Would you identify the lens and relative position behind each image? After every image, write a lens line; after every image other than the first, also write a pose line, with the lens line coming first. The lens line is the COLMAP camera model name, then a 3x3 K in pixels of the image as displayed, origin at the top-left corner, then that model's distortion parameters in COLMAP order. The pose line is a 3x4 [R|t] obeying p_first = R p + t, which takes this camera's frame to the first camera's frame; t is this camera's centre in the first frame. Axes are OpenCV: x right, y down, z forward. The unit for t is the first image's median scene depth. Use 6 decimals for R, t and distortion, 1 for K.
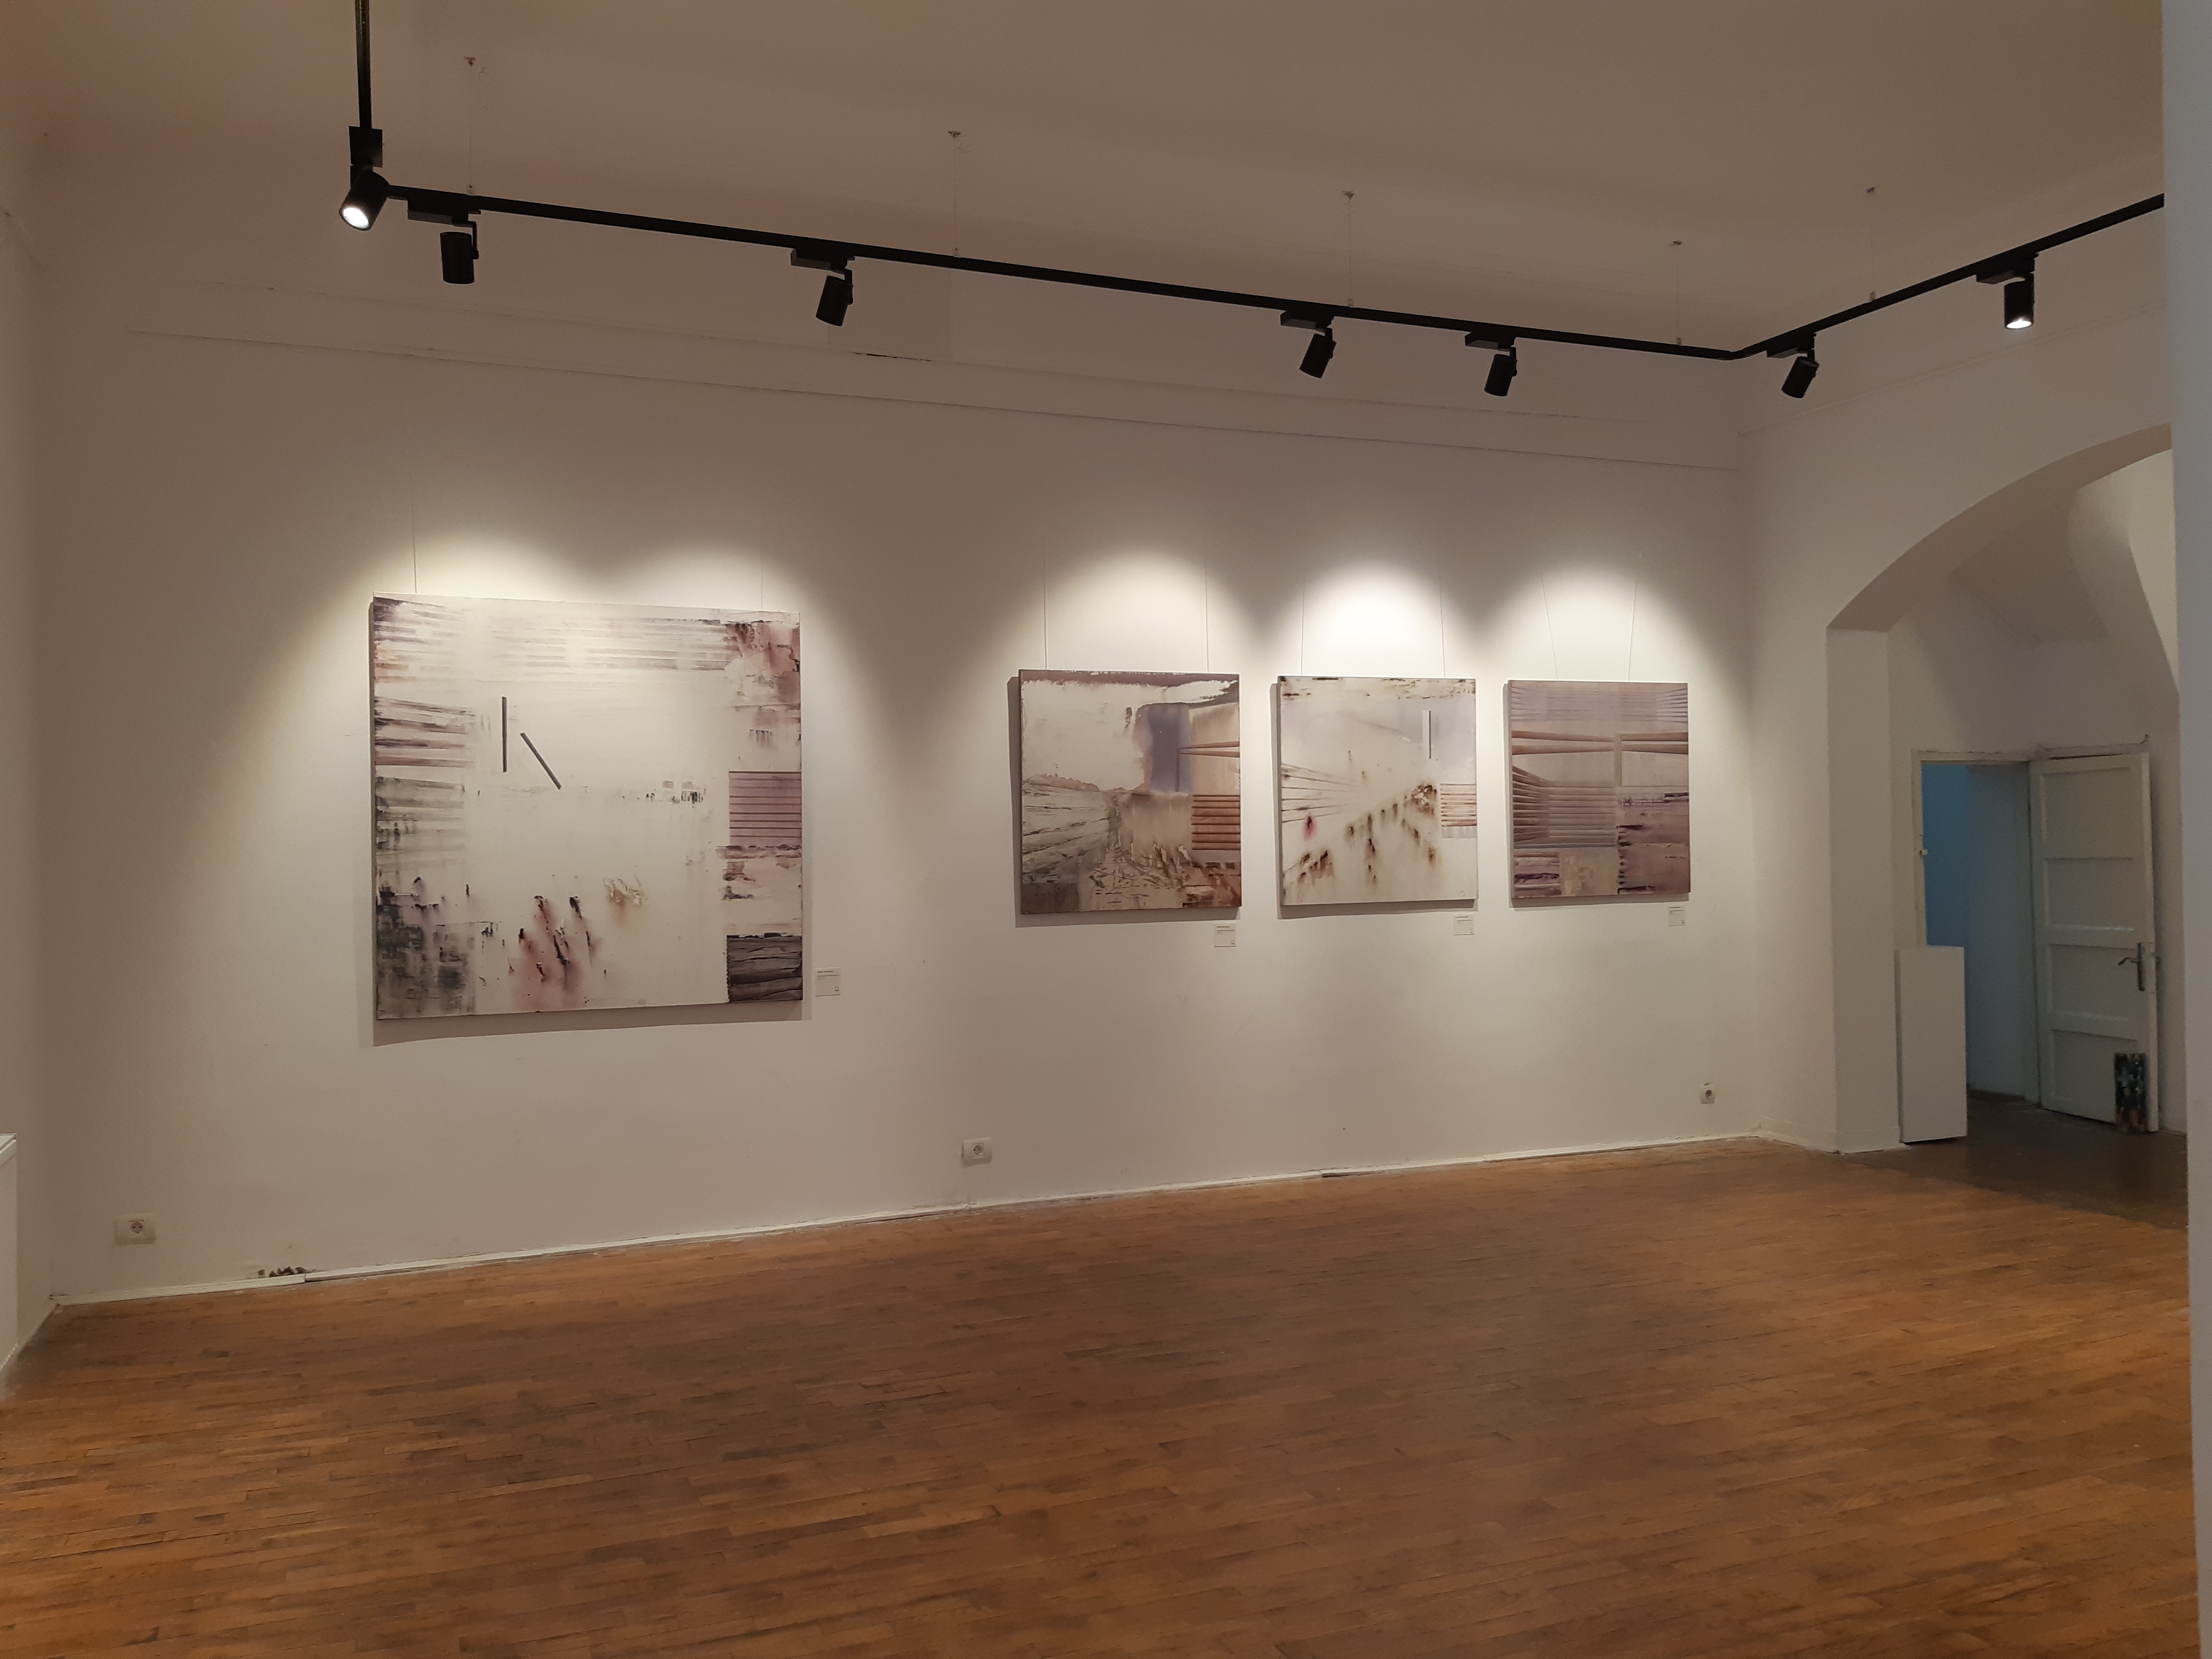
lens RADIAL K [[1710.0, 0, 1095.8], [0, 1710.0, 782.0], [0, 0, 1]] dist [0.089539, -0.149611]
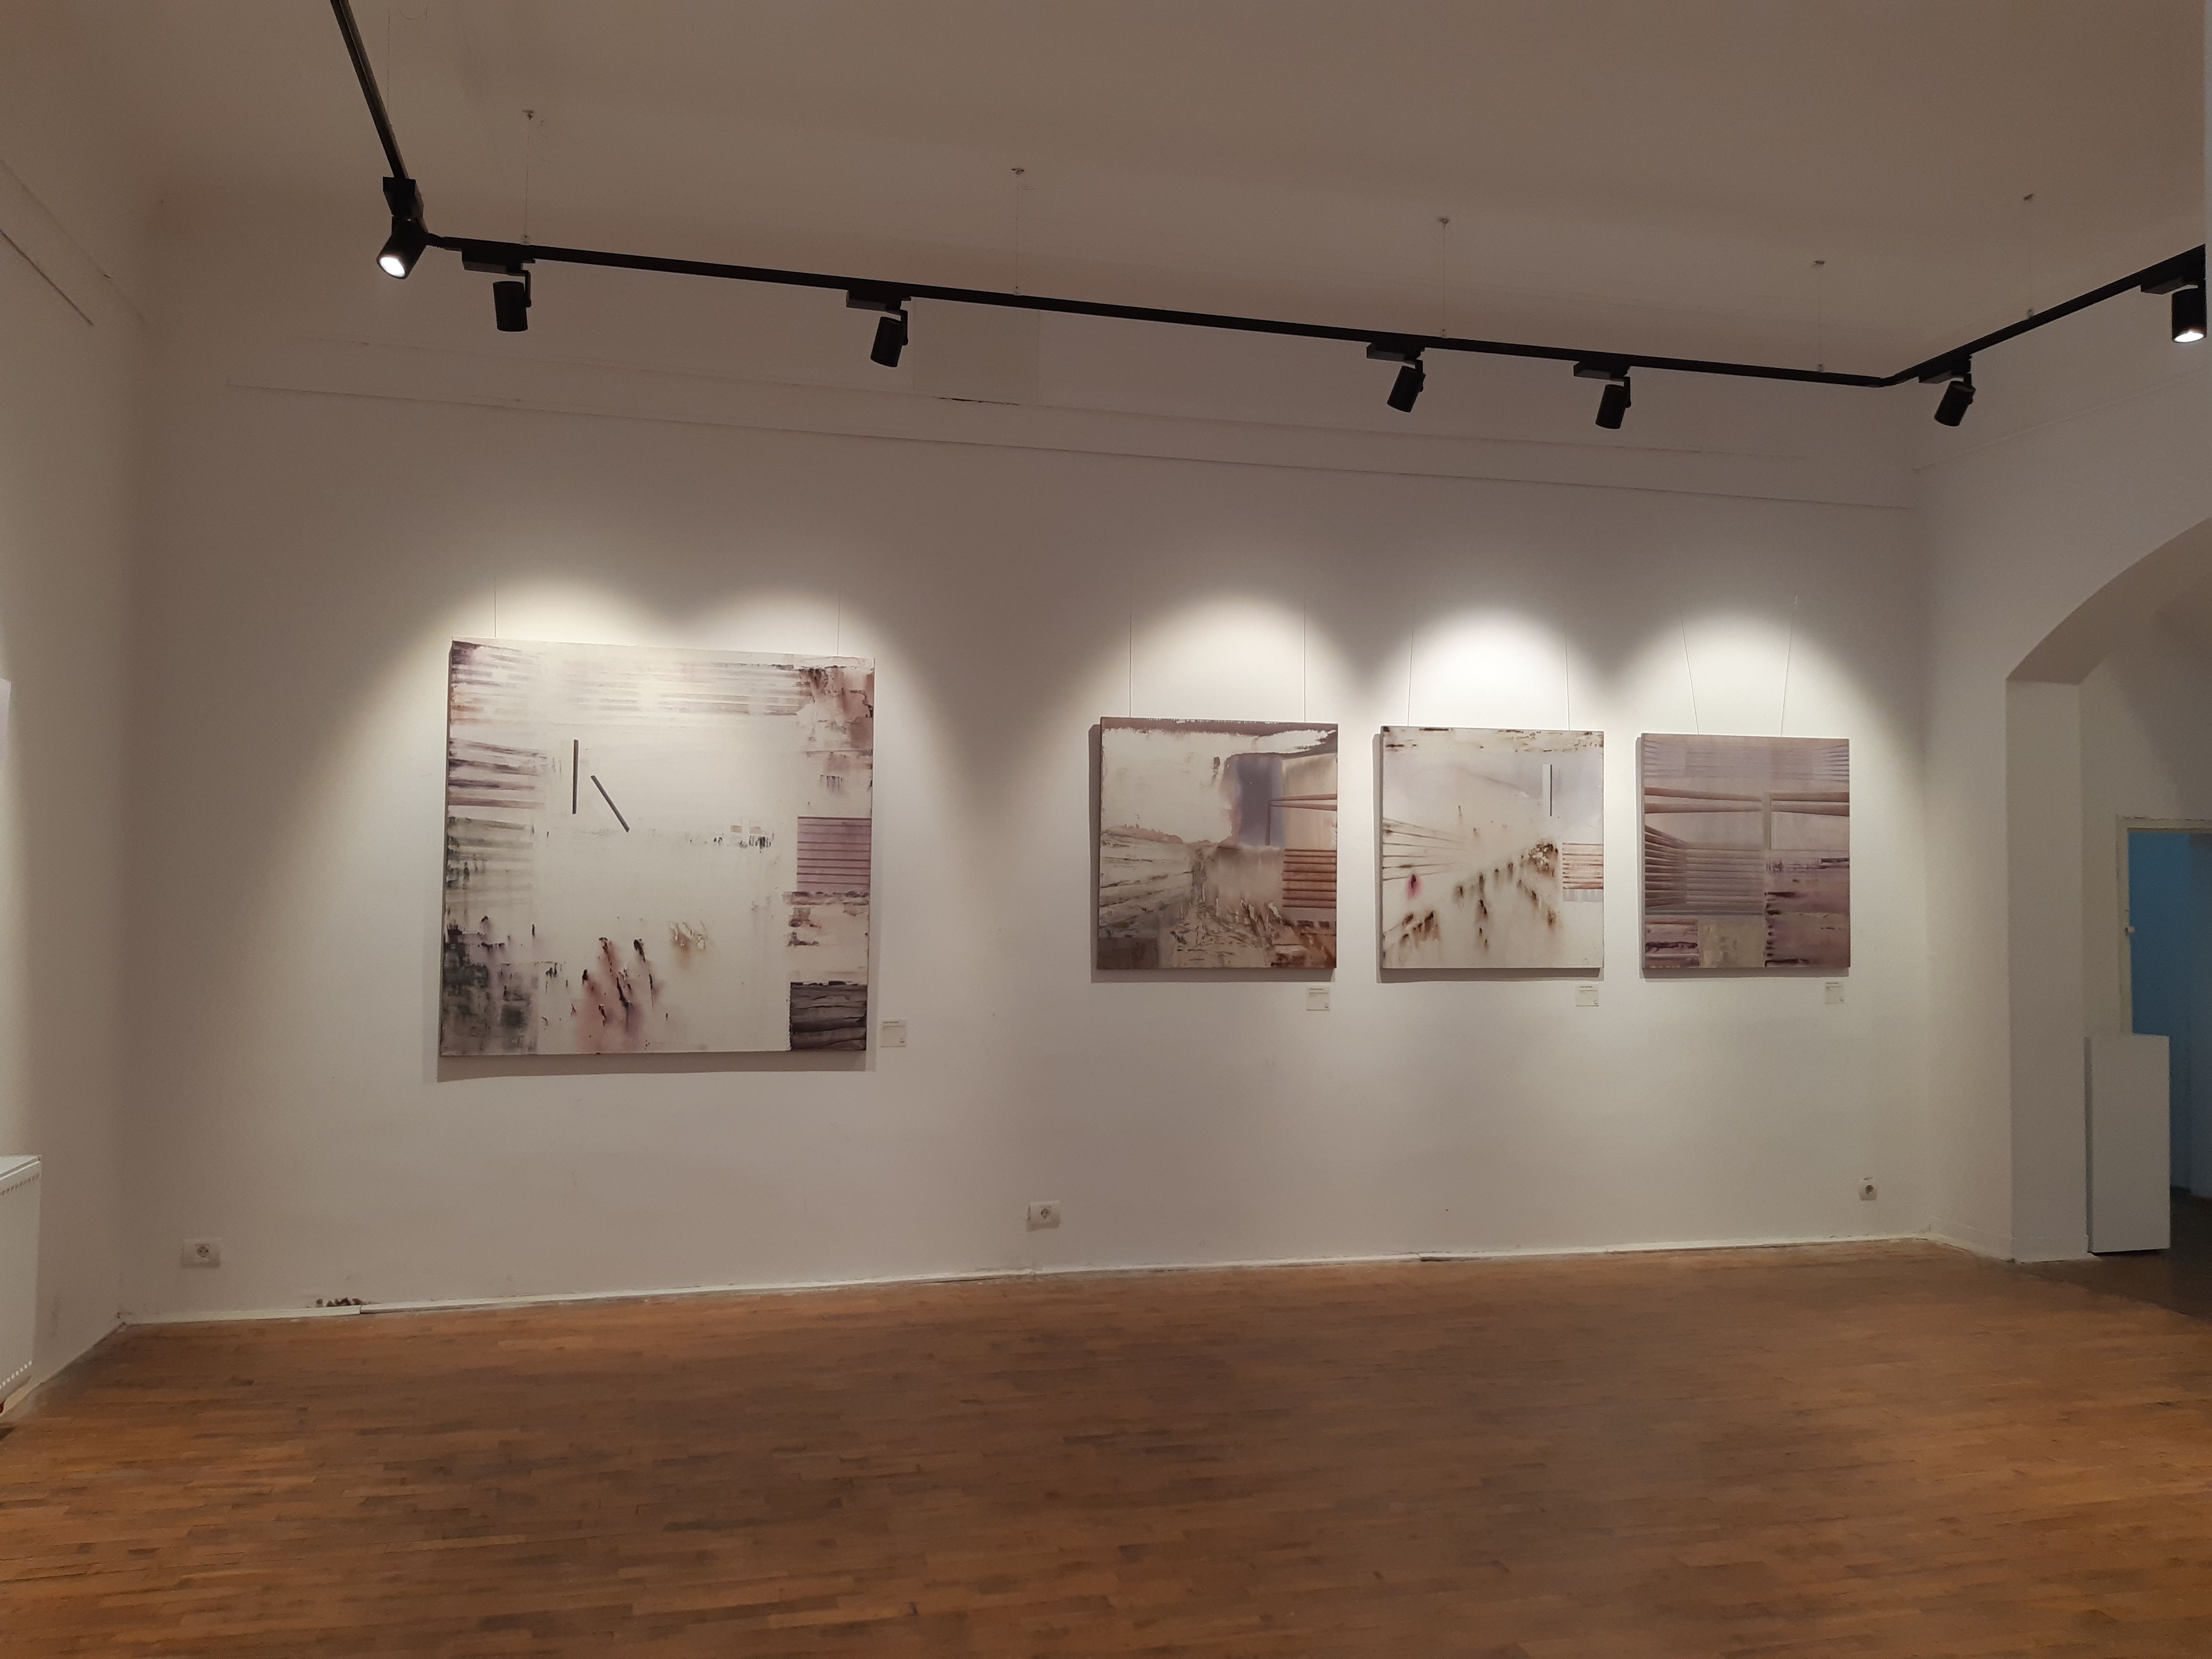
lens RADIAL K [[1710.0, 0, 1097.8], [0, 1710.0, 785.1], [0, 0, 1]] dist [0.089539, -0.149611]
pose [[0.989946, 0.013433, -0.140805, 0.104390], [-0.017570, 0.999448, -0.028180, 0.000427], [0.140349, 0.030370, 0.989636, 0.045948]]
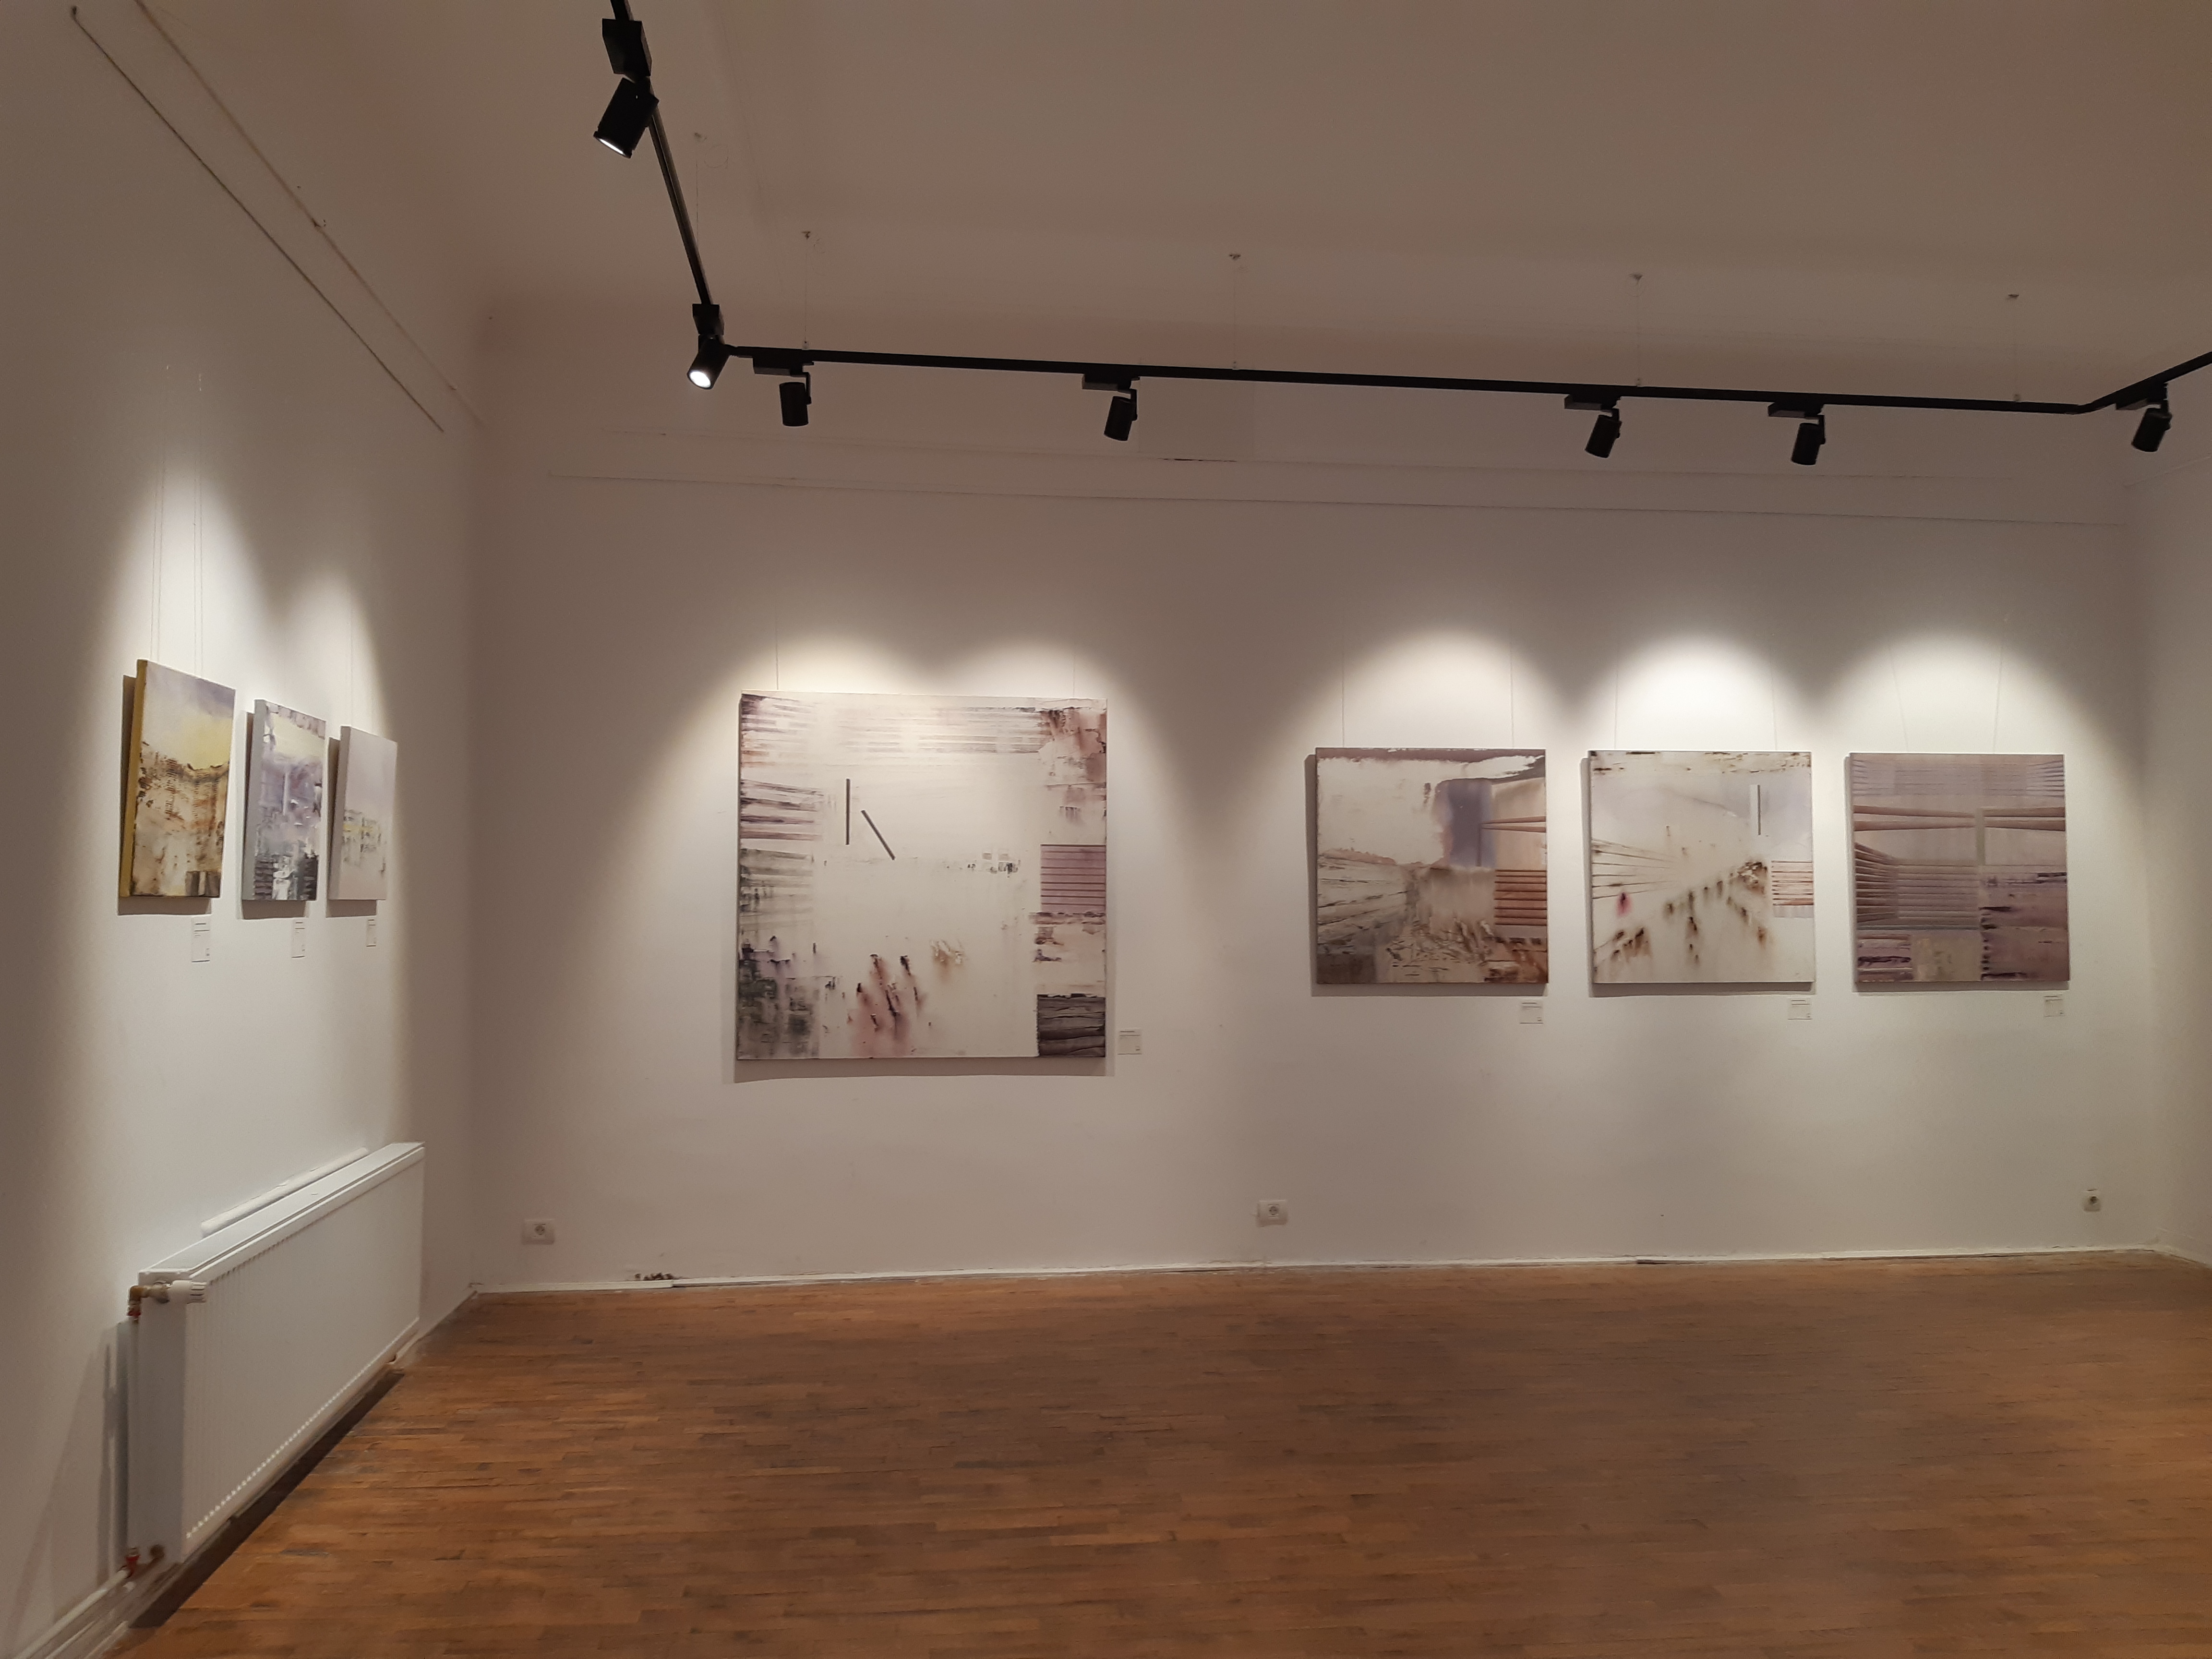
lens RADIAL K [[1710.0, 0, 1096.6], [0, 1710.0, 771.5], [0, 0, 1]] dist [0.089539, -0.149611]
pose [[0.965059, -0.005284, -0.261979, 0.114213], [-0.006291, 0.999041, -0.043324, -0.006022], [0.261957, 0.043459, 0.964101, -0.048572]]
